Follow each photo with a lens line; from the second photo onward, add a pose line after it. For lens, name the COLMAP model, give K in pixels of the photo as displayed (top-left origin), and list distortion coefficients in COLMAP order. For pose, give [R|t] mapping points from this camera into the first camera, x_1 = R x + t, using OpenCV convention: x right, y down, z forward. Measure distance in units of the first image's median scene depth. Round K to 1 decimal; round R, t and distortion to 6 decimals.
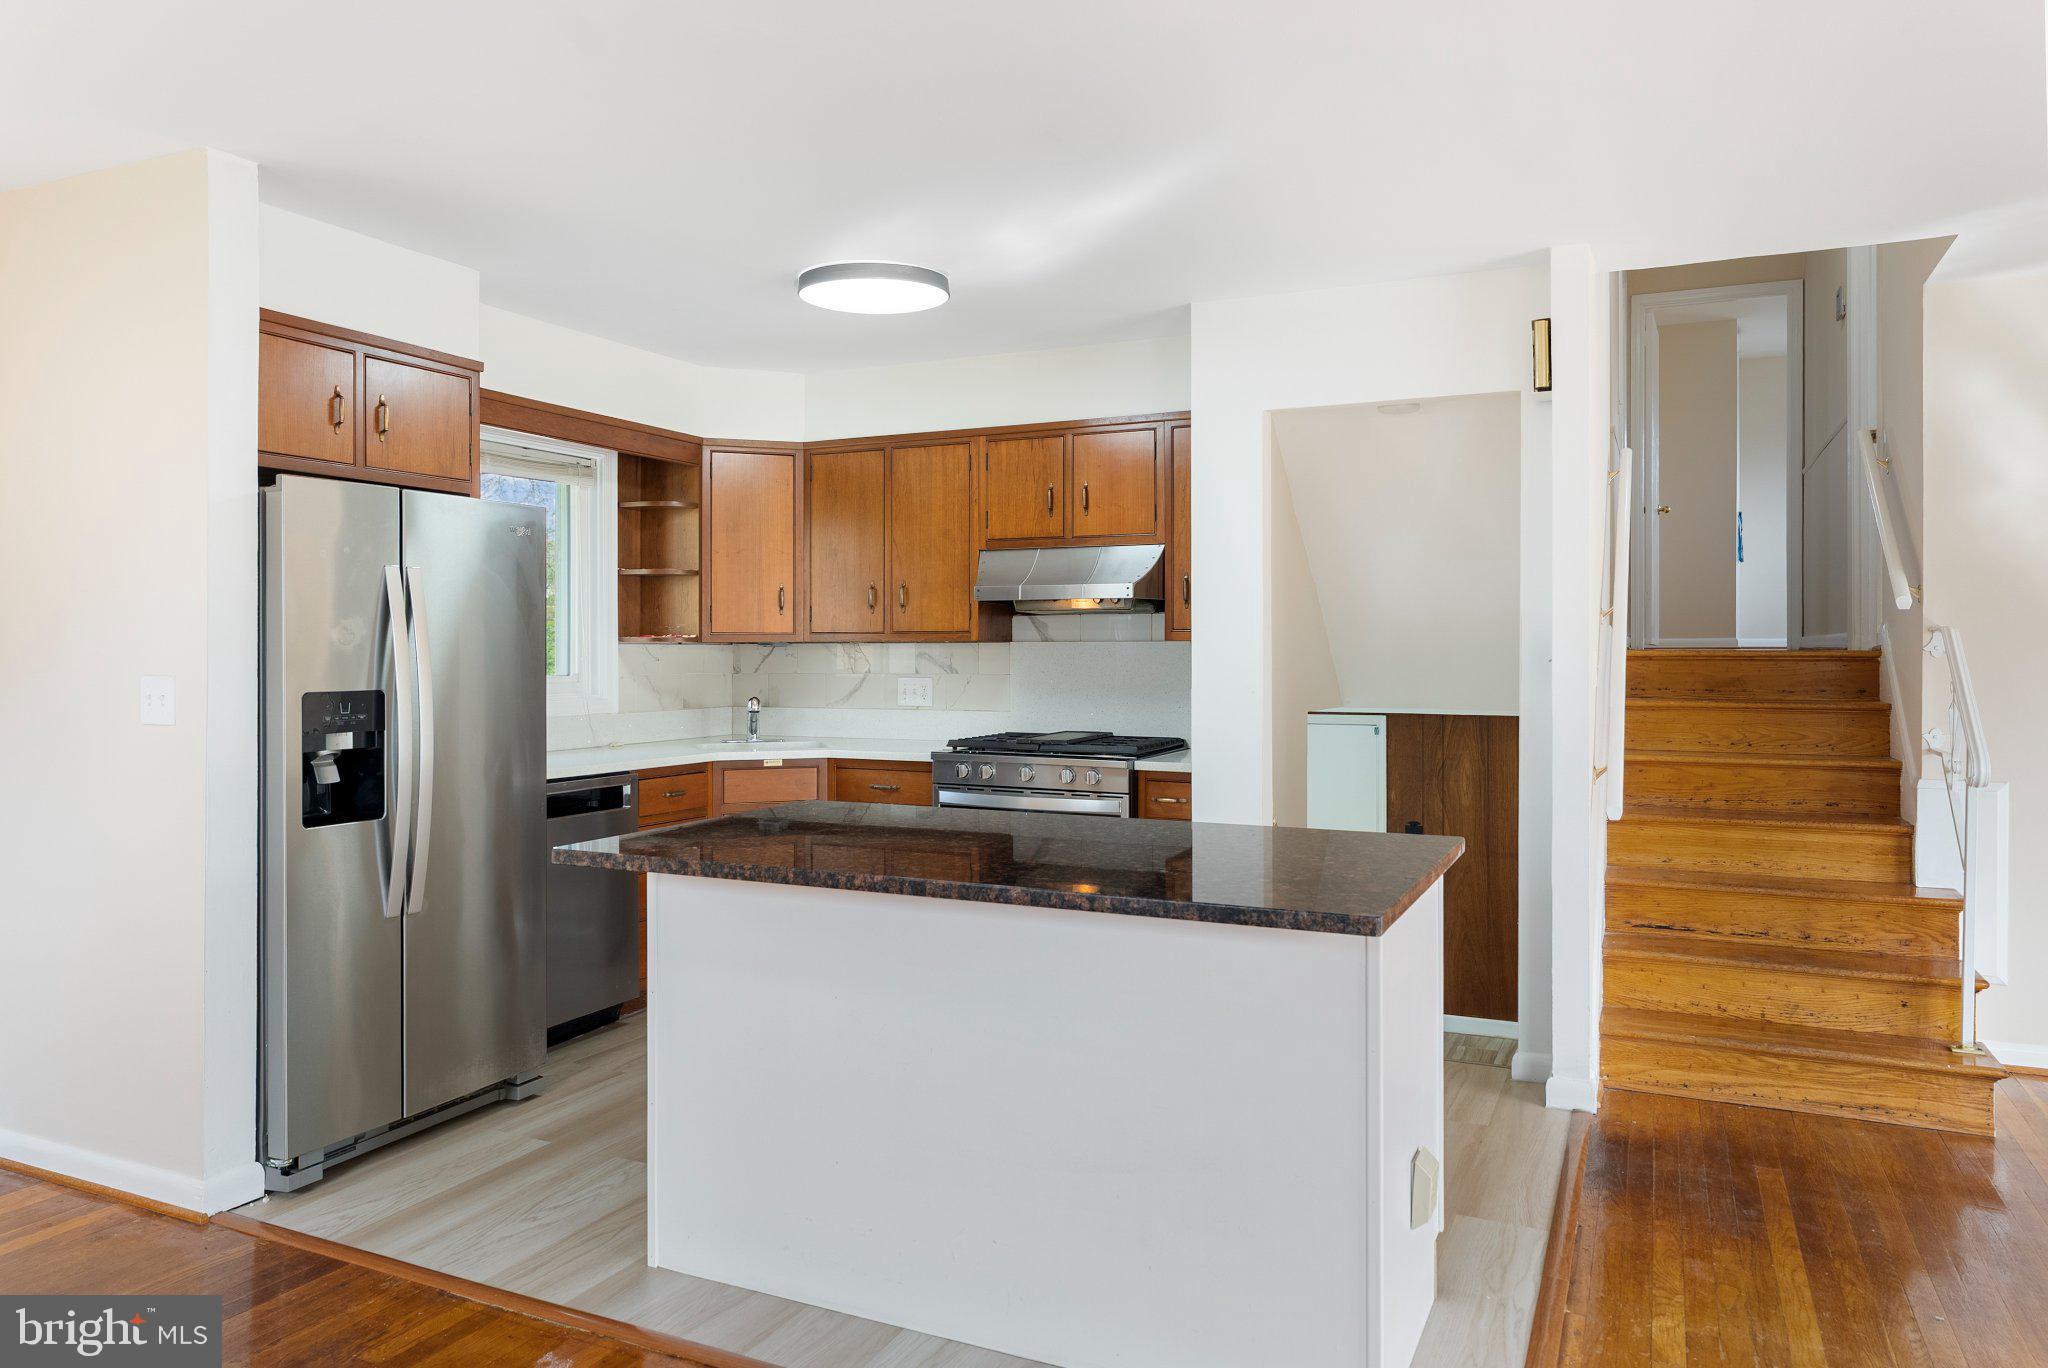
lens RADIAL K [[1364.4, 0, 1021.7], [0, 1364.4, 640.7], [0, 0, 1]] dist [-0.008098, 0.009390]
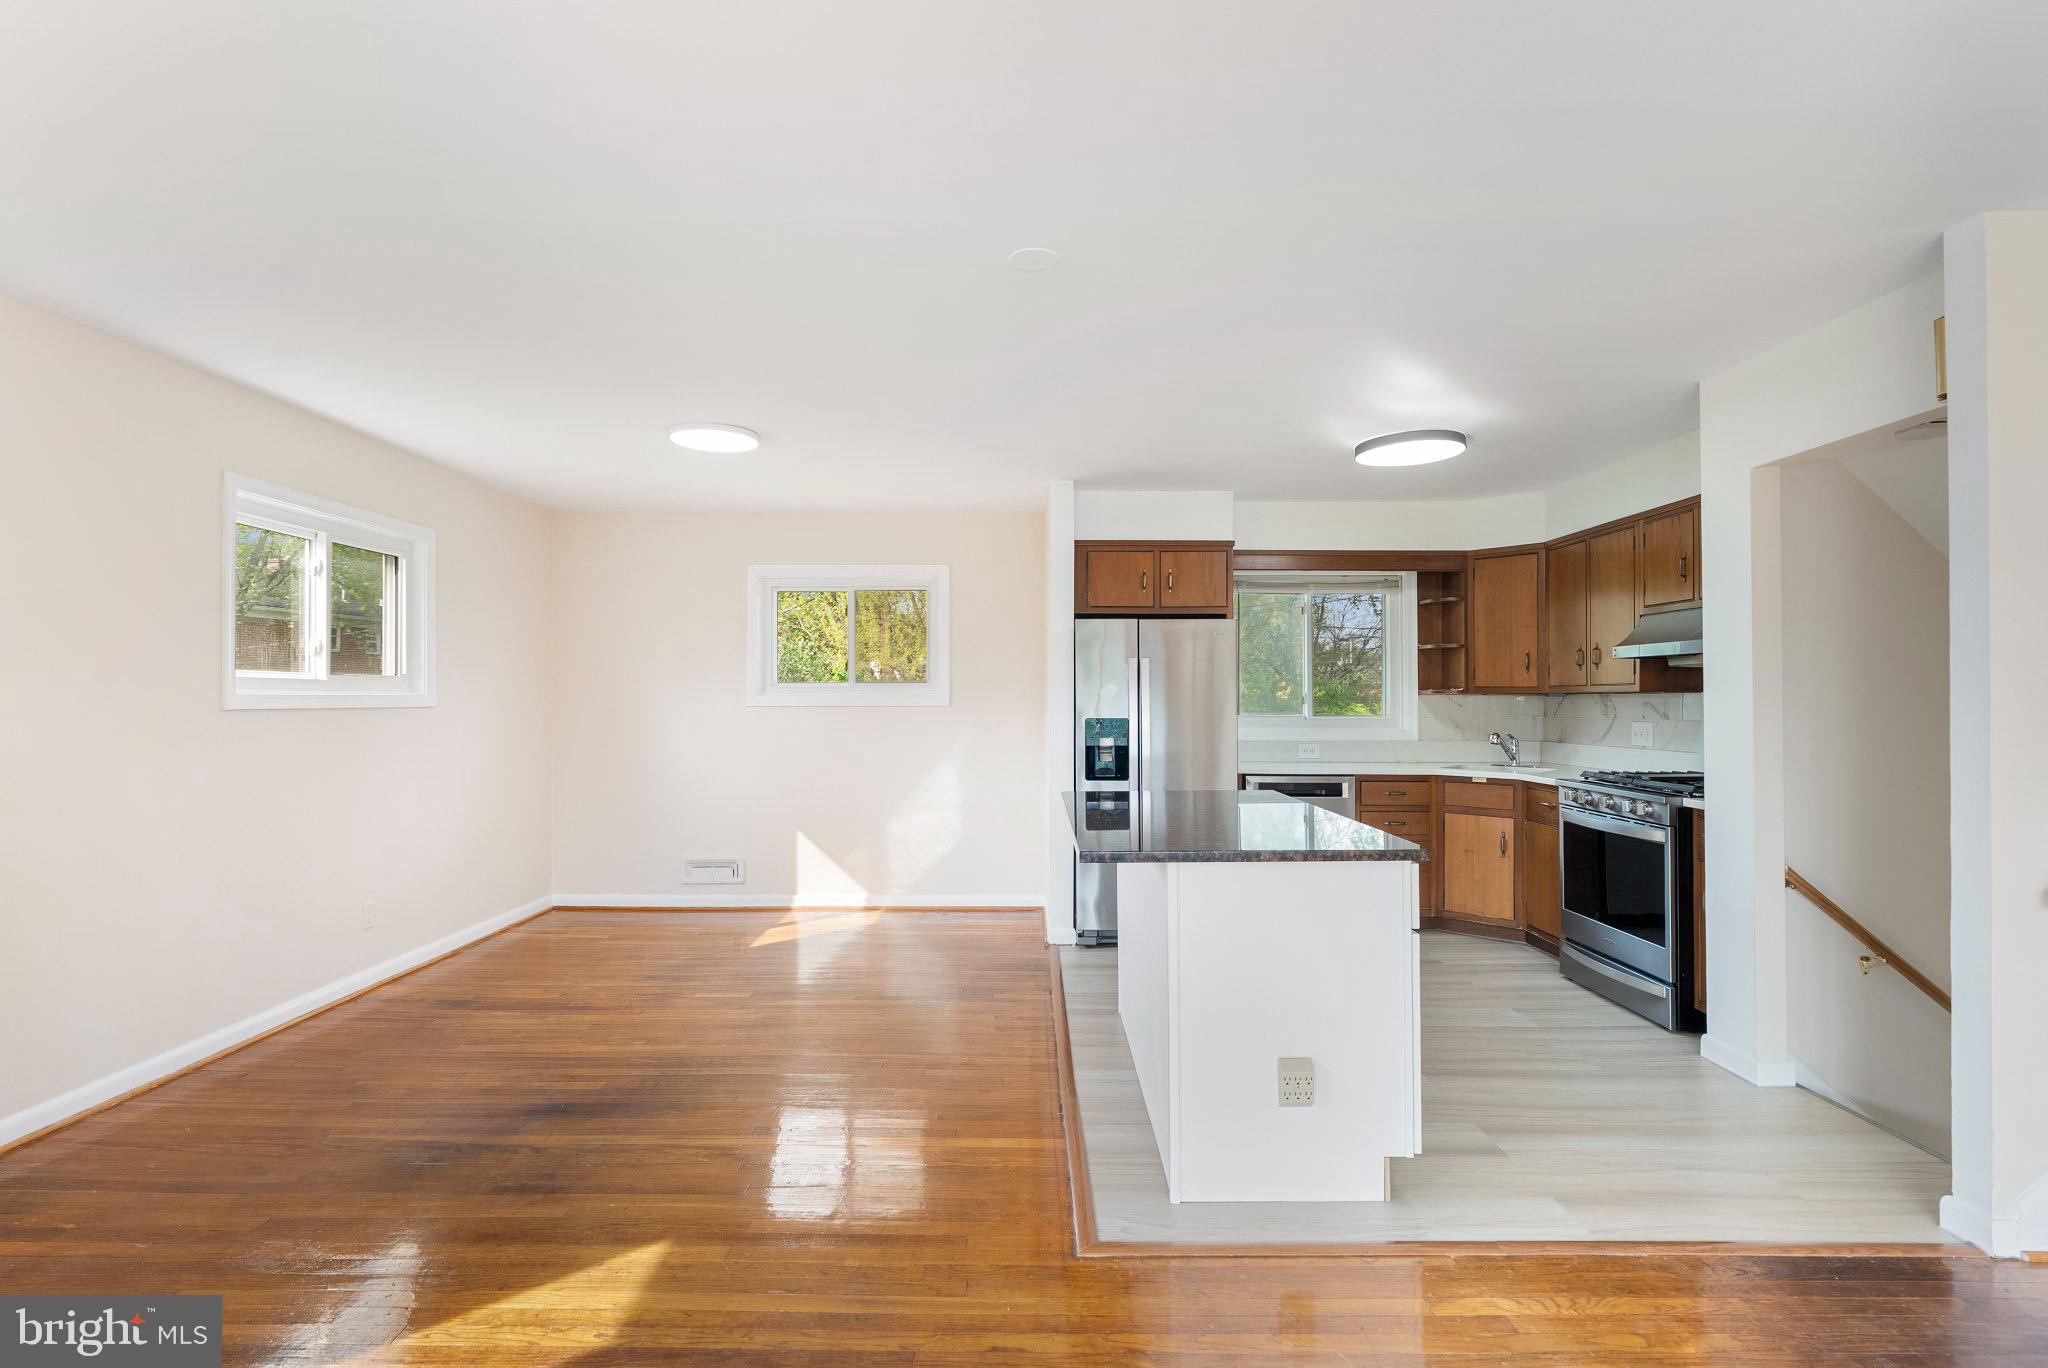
lens RADIAL K [[975.1, 0, 1025.1], [0, 975.1, 687.5], [0, 0, 1]] dist [-0.004910, 0.004075]
pose [[0.421575, -0.010217, -0.906736, 0.577054], [0.004763, 0.999948, -0.009053, 0.001793], [0.906781, -0.000502, 0.421602, 0.173146]]
